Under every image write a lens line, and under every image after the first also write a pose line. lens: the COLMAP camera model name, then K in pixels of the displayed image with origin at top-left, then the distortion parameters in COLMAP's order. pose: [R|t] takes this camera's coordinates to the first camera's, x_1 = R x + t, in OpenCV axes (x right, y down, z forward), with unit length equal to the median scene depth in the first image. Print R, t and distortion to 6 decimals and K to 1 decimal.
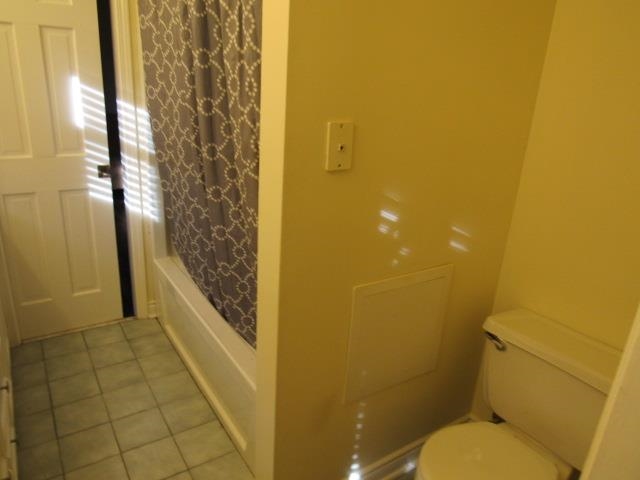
lens RADIAL K [[460.2, 0, 320.0], [0, 460.2, 240.0], [0, 0, 1]] dist [-0.024454, 0.001329]
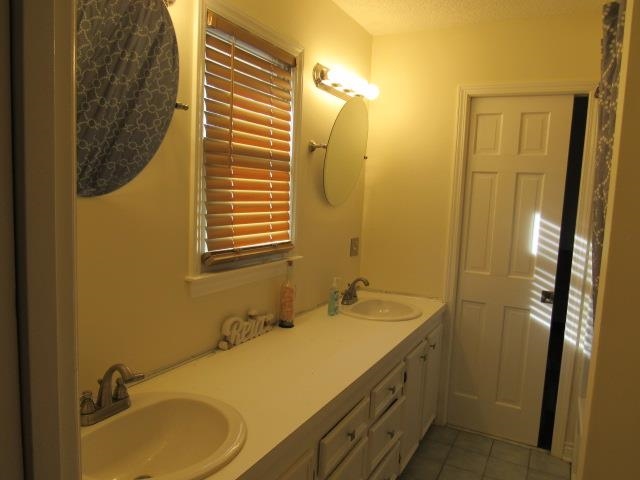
lens RADIAL K [[460.2, 0, 320.0], [0, 460.2, 240.0], [0, 0, 1]] dist [-0.024454, 0.001329]
pose [[0.473815, 0.051981, -0.879089, 0.206261], [-0.312221, 0.943325, -0.112503, 0.009243], [0.823418, 0.327775, 0.463191, 0.029040]]
